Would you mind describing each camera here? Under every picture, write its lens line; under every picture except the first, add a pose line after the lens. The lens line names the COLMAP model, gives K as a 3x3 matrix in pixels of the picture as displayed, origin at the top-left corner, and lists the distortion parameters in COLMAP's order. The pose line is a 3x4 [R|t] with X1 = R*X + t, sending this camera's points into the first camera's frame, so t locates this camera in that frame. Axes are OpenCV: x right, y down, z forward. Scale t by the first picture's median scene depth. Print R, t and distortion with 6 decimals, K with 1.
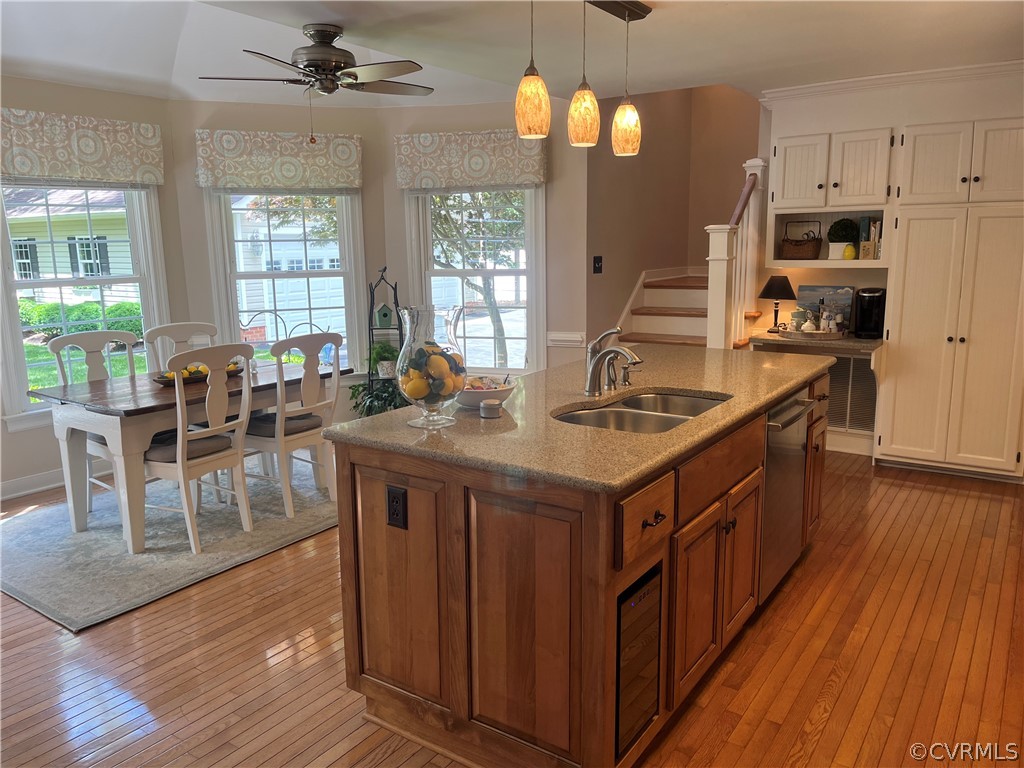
lens RADIAL K [[766.6, 0, 507.6], [0, 766.6, 384.3], [0, 0, 1]] dist [0.075294, -0.107766]
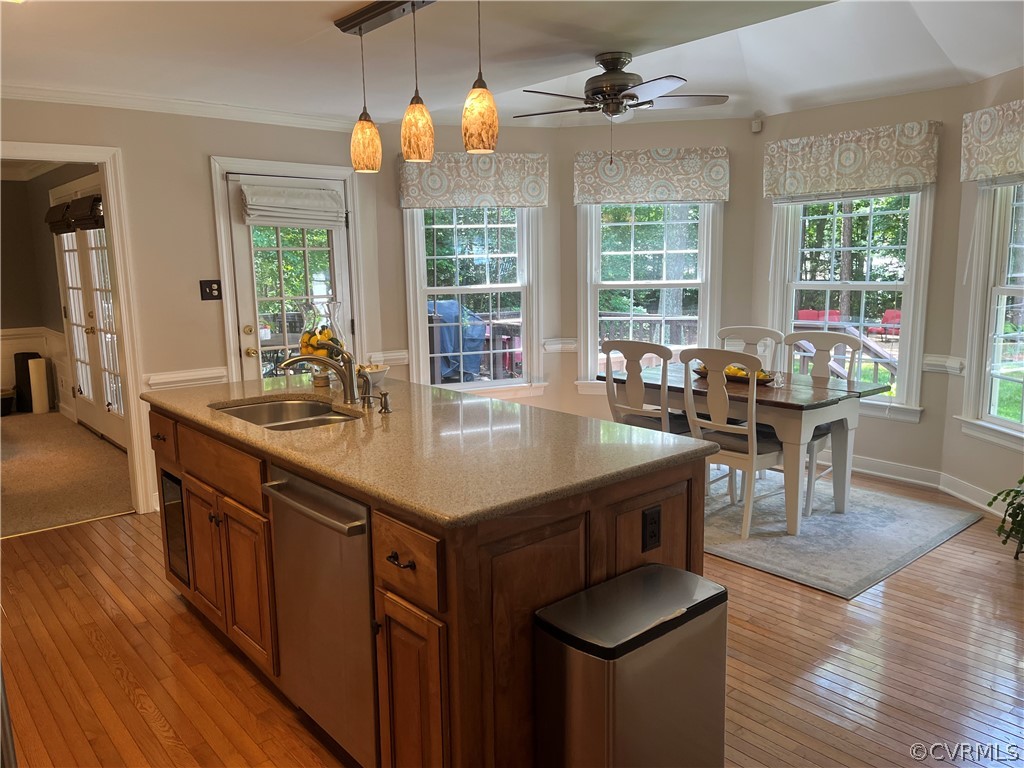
lens RADIAL K [[766.6, 0, 507.6], [0, 766.6, 384.3], [0, 0, 1]] dist [0.075294, -0.107766]
pose [[-0.252669, 0.170831, -0.952352, 0.665899], [-0.158377, 0.963712, 0.214888, -0.170724], [0.954502, 0.205126, -0.216445, 0.883883]]
